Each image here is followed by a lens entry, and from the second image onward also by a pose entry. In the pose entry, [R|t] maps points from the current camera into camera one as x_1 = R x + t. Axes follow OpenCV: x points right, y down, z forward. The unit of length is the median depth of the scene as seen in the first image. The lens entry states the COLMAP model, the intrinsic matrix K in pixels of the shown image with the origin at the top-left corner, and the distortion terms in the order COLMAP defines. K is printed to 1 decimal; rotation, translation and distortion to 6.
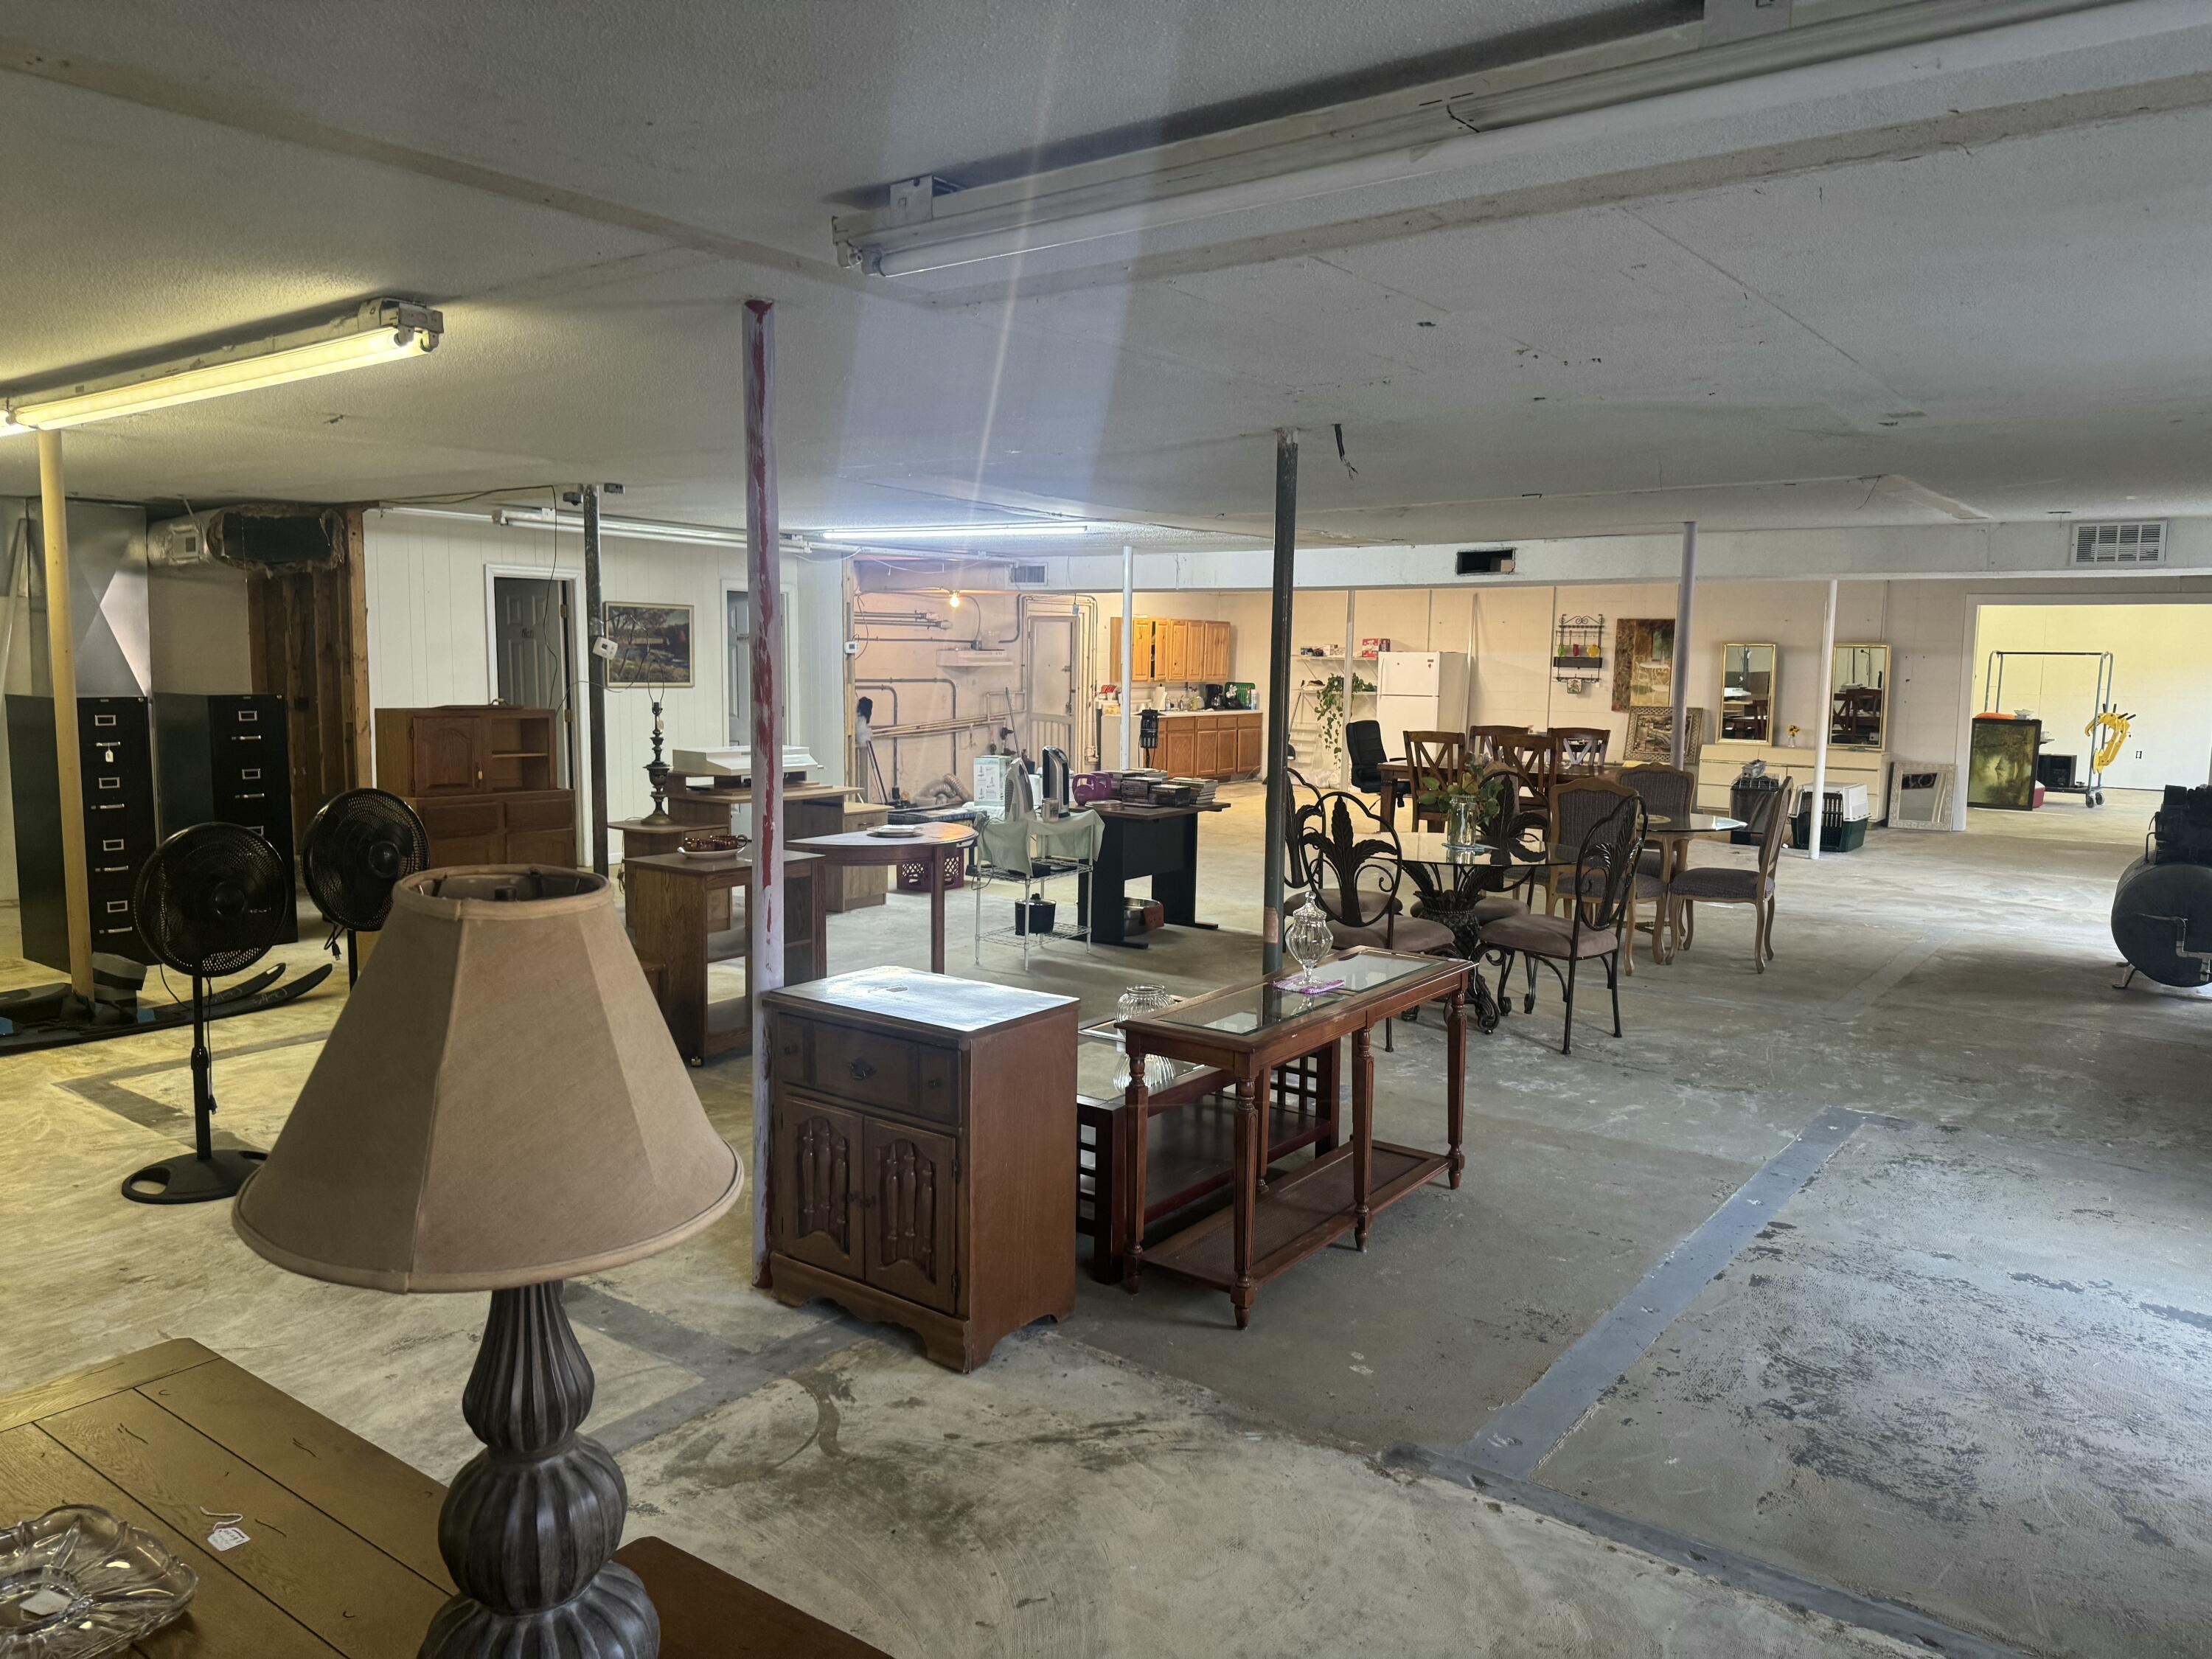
lens RADIAL K [[1555.1, 0, 1102.0], [0, 1555.1, 827.6], [0, 0, 1]] dist [0.066604, -0.101884]
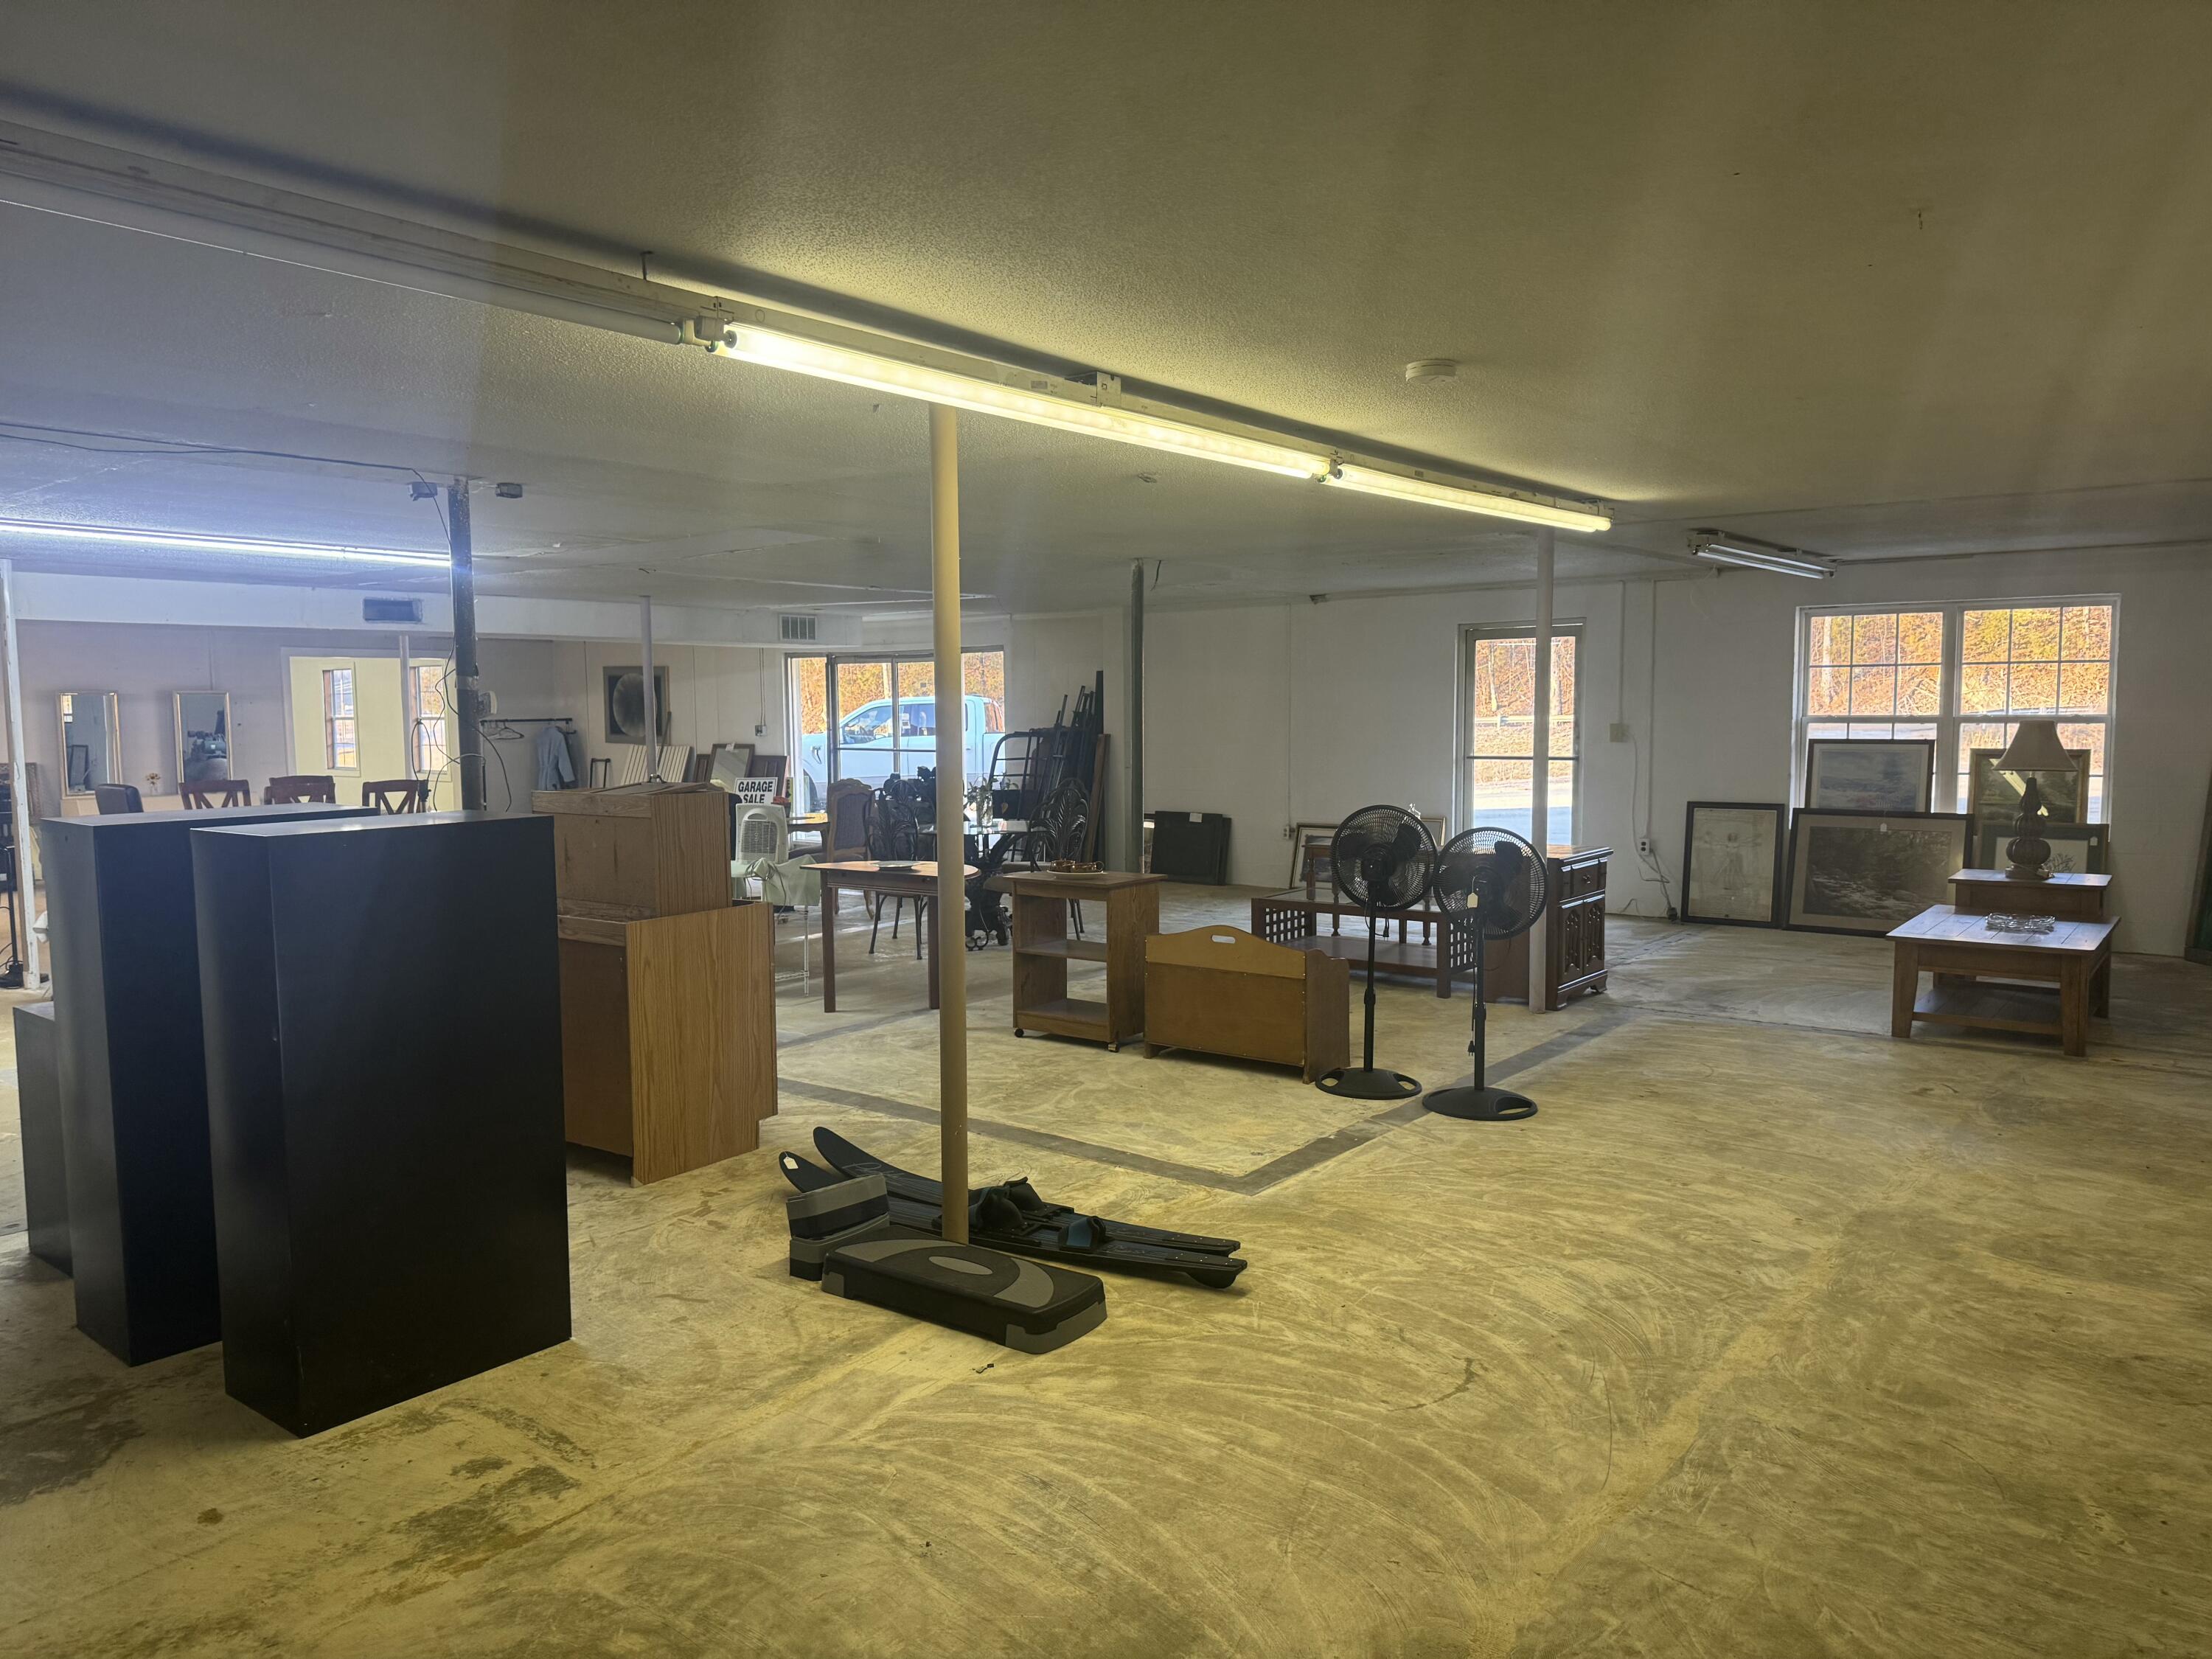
lens RADIAL K [[1563.1, 0, 1108.9], [0, 1563.1, 830.3], [0, 0, 1]] dist [0.068520, -0.051382]
pose [[0.017585, -0.097236, 0.995106, -1.599520], [0.124512, 0.987725, 0.094314, -0.139958], [-0.992062, 0.122244, 0.029476, 1.073579]]
